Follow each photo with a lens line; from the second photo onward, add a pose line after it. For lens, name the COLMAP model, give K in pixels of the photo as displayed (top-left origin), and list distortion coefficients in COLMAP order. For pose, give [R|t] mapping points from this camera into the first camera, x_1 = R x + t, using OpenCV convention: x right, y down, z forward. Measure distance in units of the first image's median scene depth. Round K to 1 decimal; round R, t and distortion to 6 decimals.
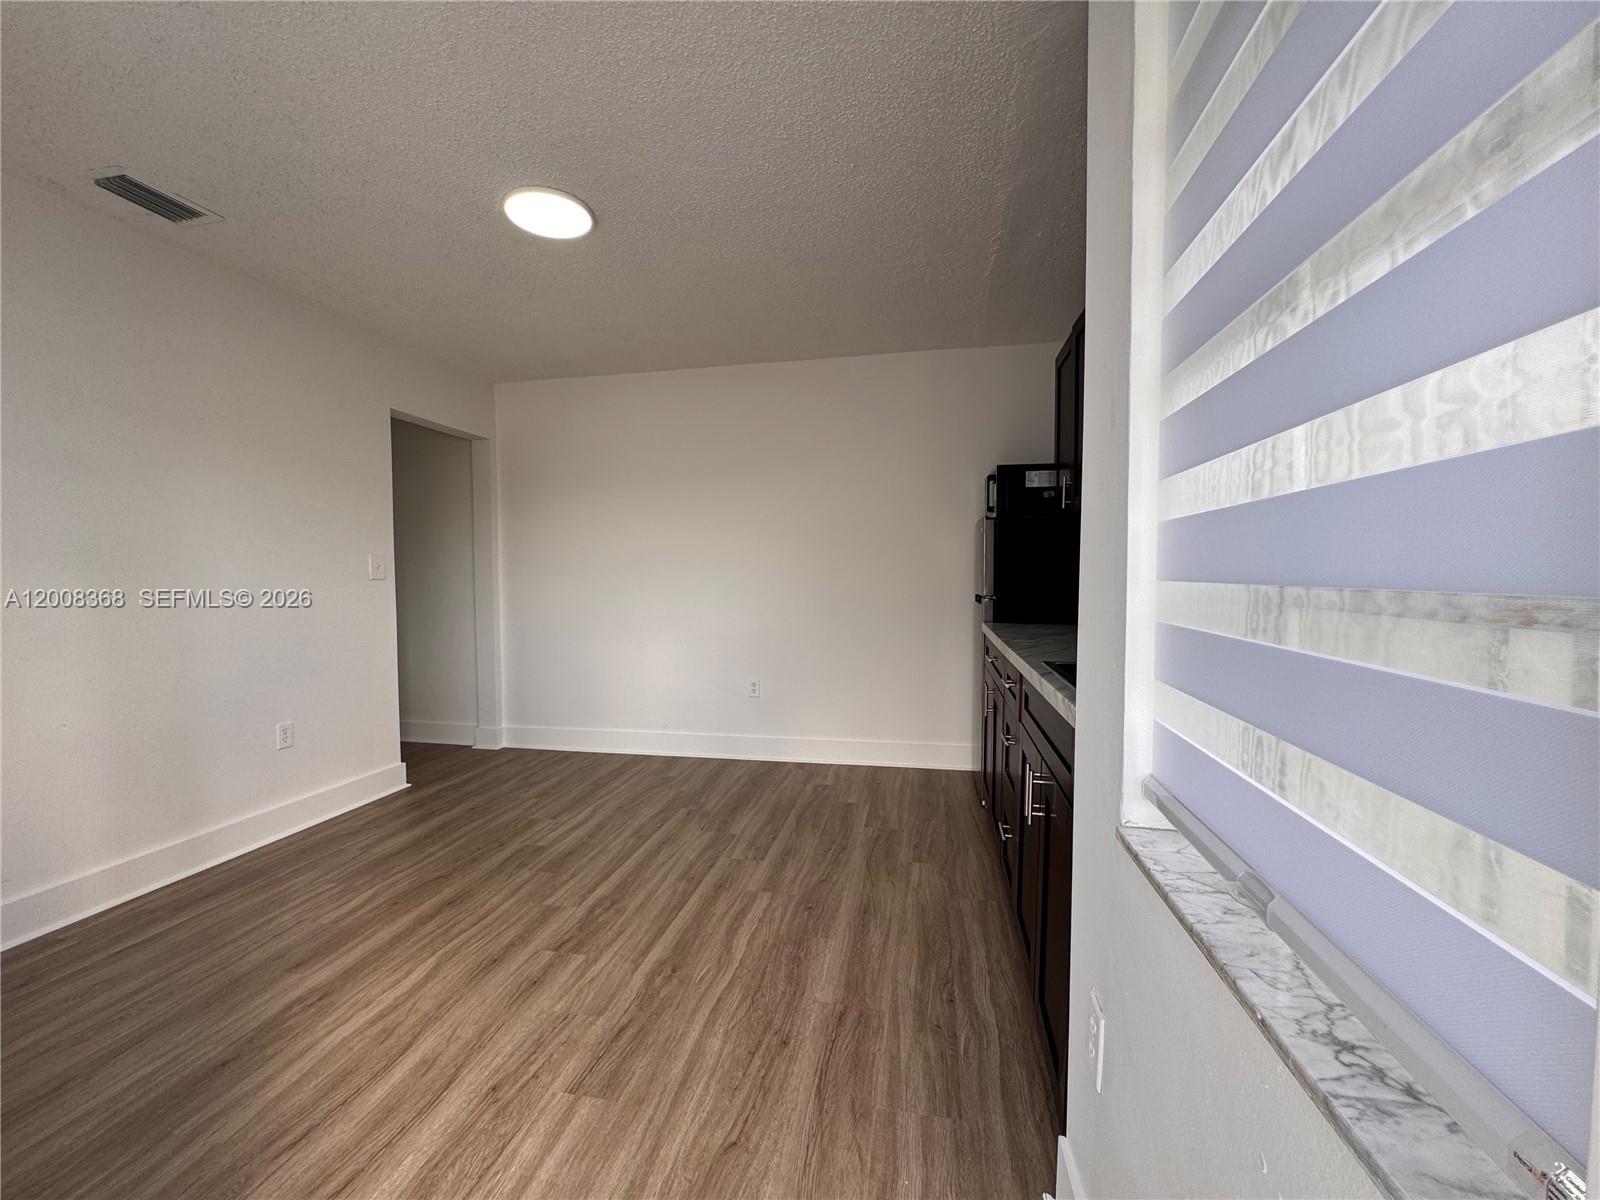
lens RADIAL K [[641.5, 0, 800.3], [0, 641.5, 601.2], [0, 0, 1]] dist [-0.003795, 0.000952]
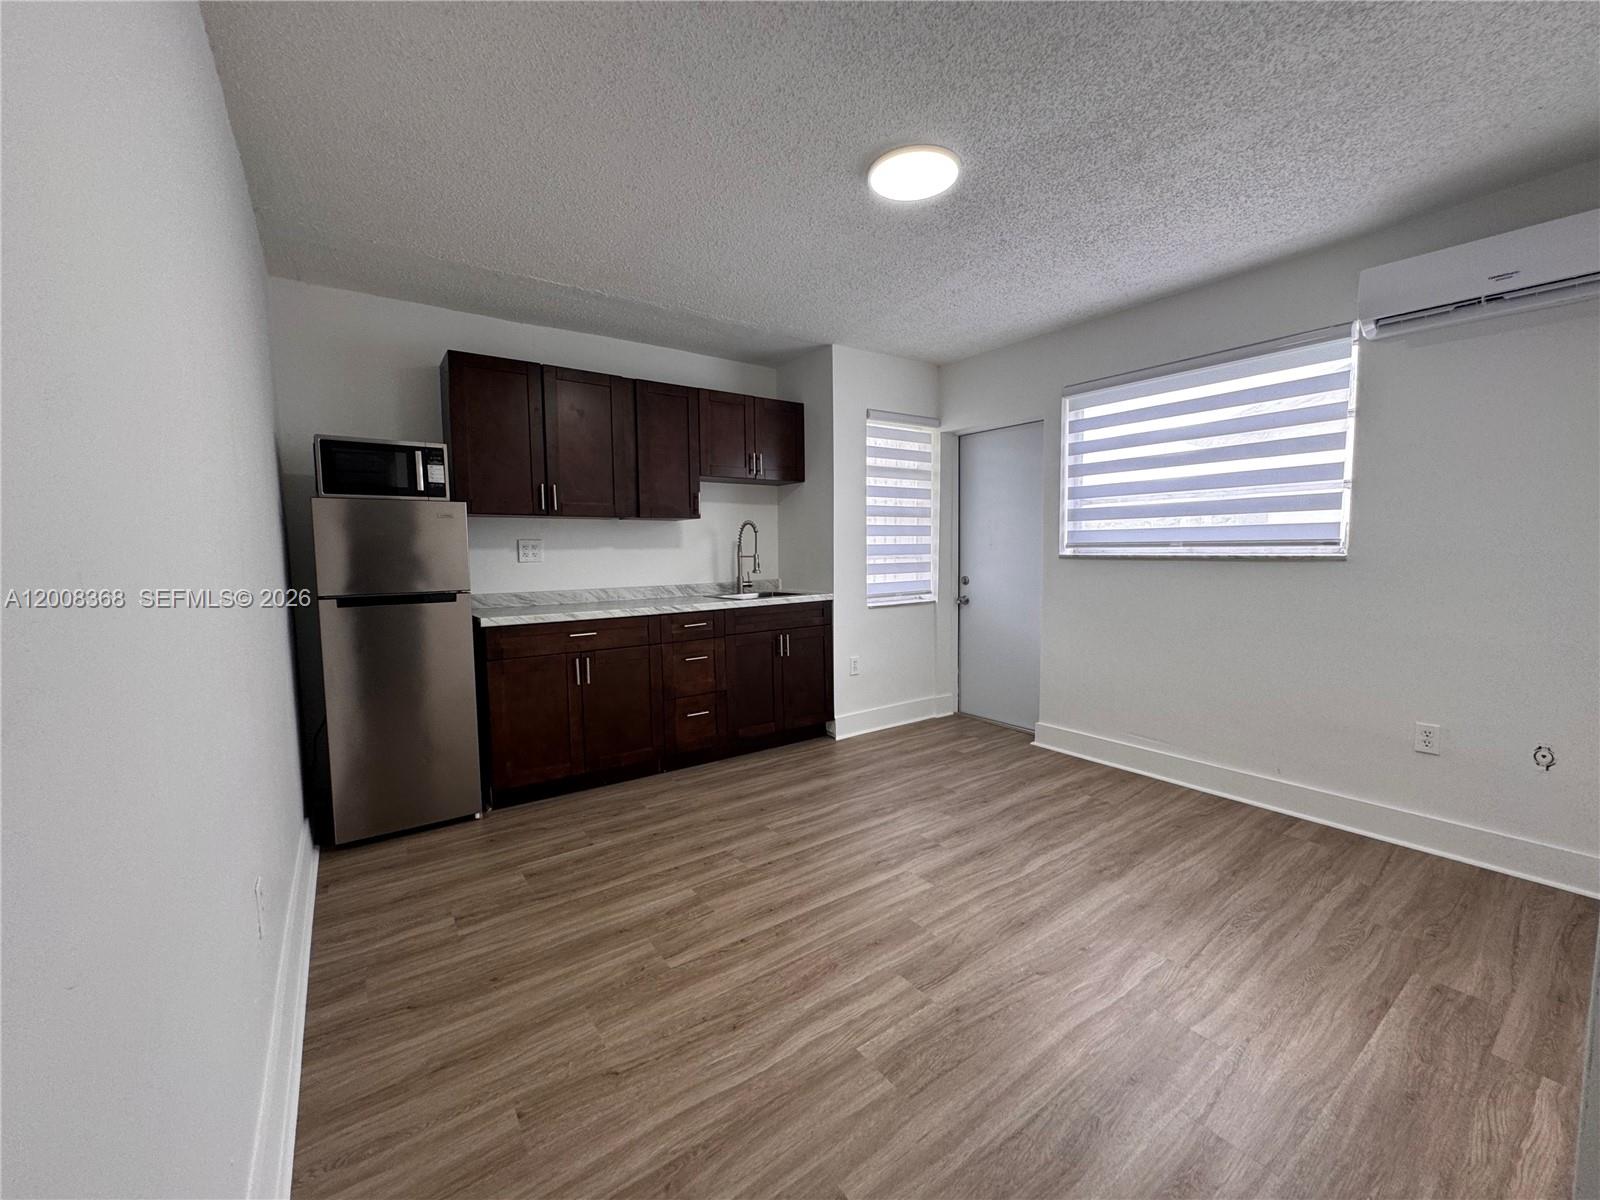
lens RADIAL K [[641.5, 0, 799.9], [0, 641.5, 602.3], [0, 0, 1]] dist [-0.003795, 0.000952]
pose [[-0.728197, -0.047218, 0.683739, -0.941669], [0.045677, 0.992062, 0.117158, -0.105763], [-0.683844, 0.116545, -0.720260, 1.864590]]
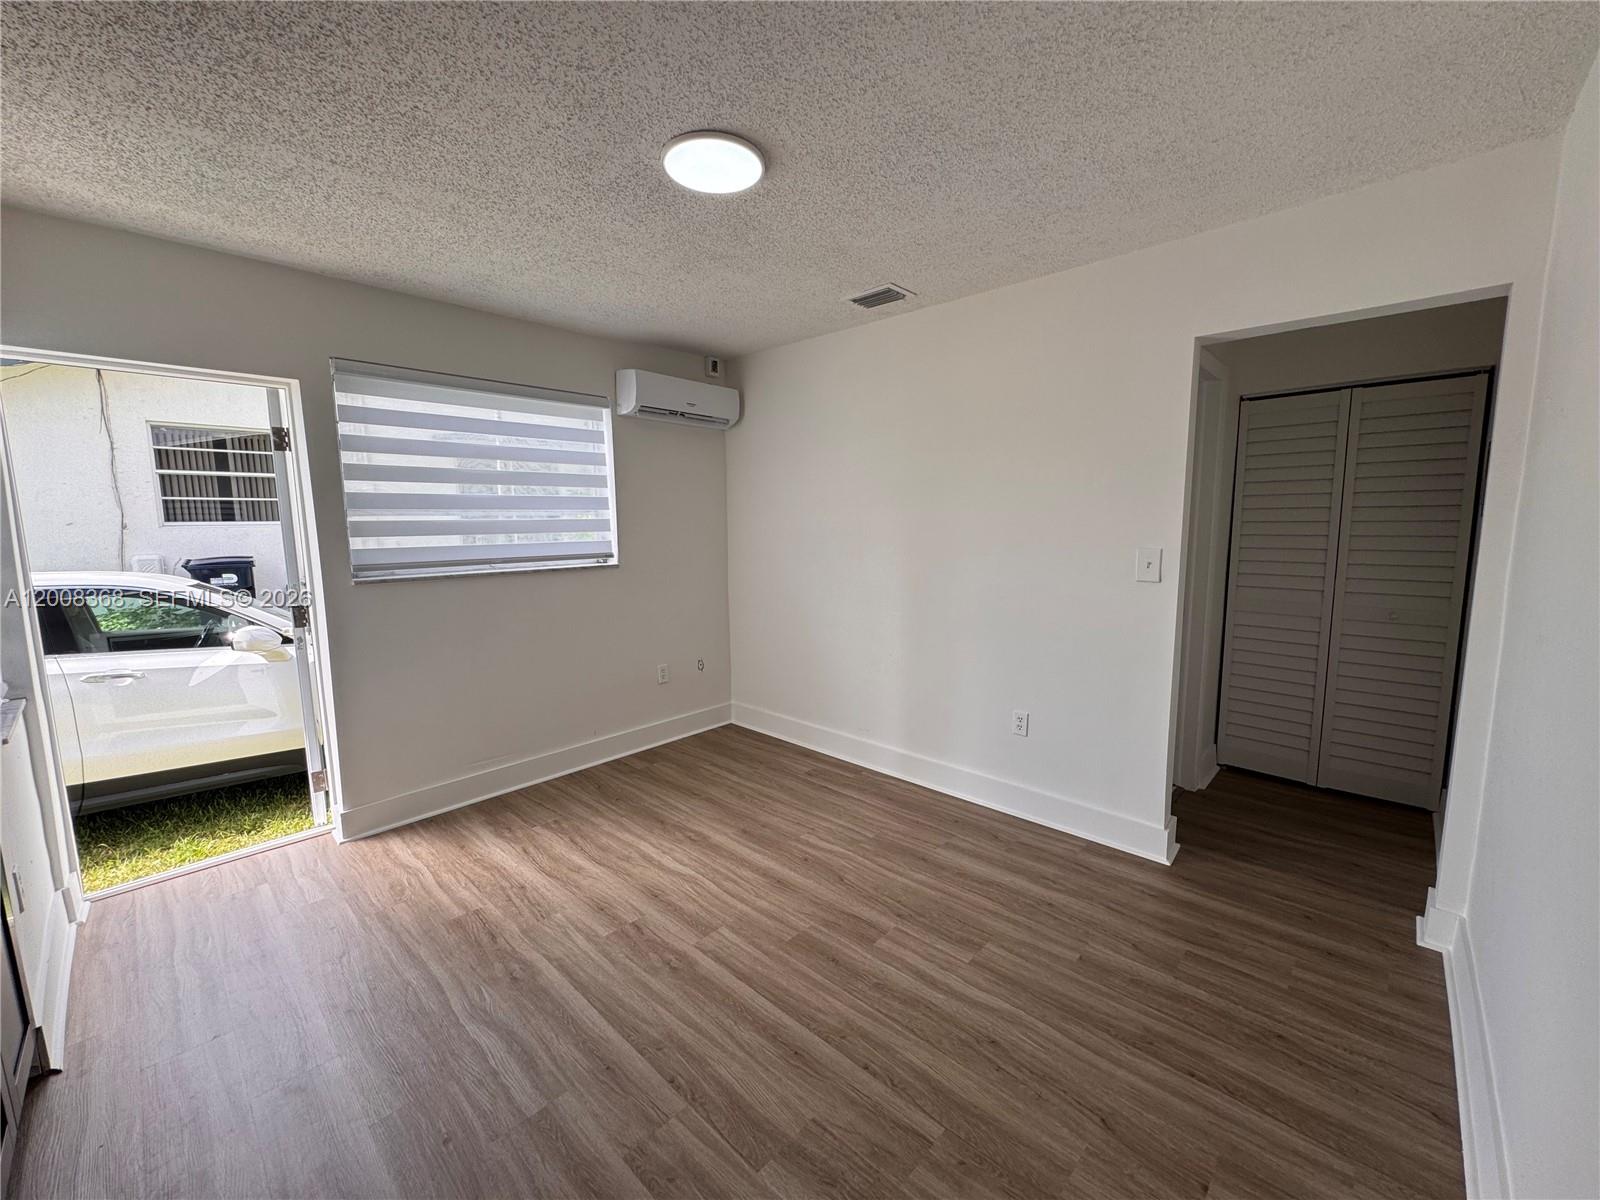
lens RADIAL K [[641.5, 0, 800.1], [0, 641.5, 599.4], [0, 0, 1]] dist [-0.003795, 0.000952]
pose [[-0.531671, 0.111495, -0.839580, 0.310643], [-0.024814, 0.988821, 0.147028, -0.174308], [0.846587, 0.099004, -0.522961, 1.595684]]
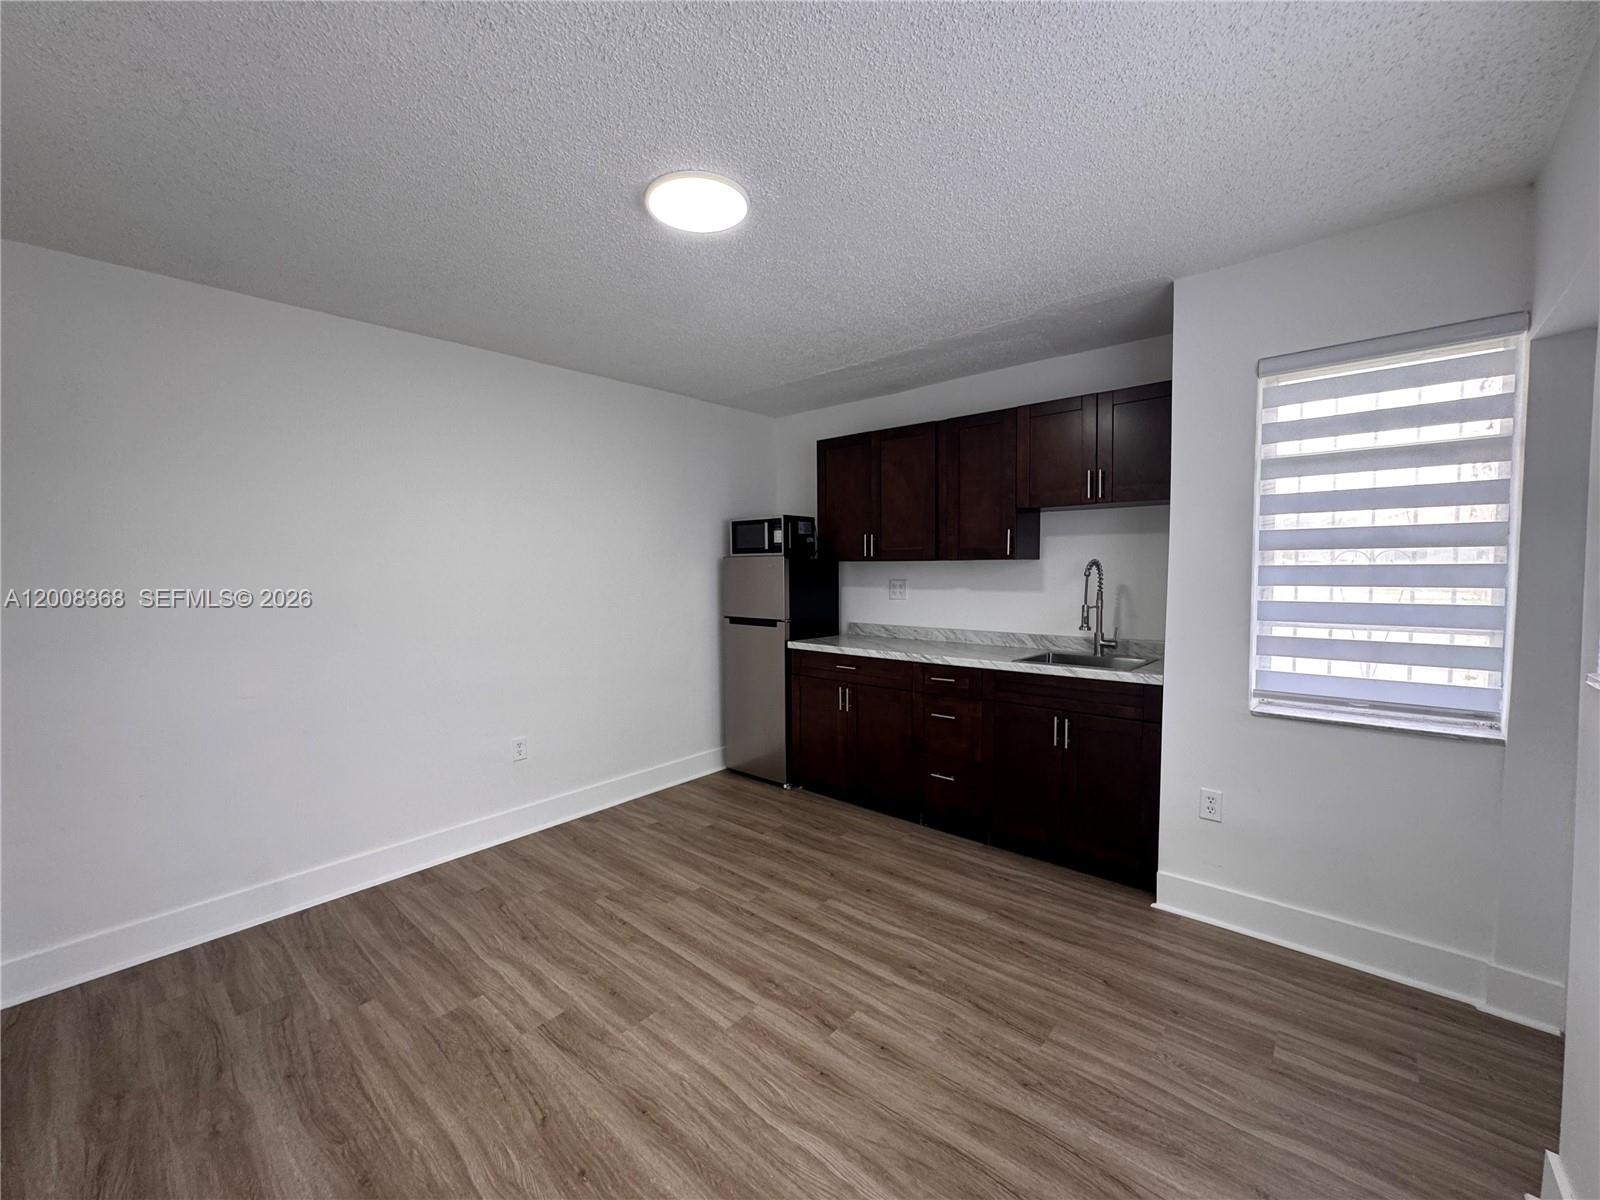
lens RADIAL K [[641.5, 0, 799.5], [0, 641.5, 602.7], [0, 0, 1]] dist [-0.003795, 0.000952]
pose [[0.500973, -0.051049, 0.863956, -1.073618], [0.047690, 0.998370, 0.031337, -0.110146], [-0.864148, 0.025503, 0.502592, 0.488694]]
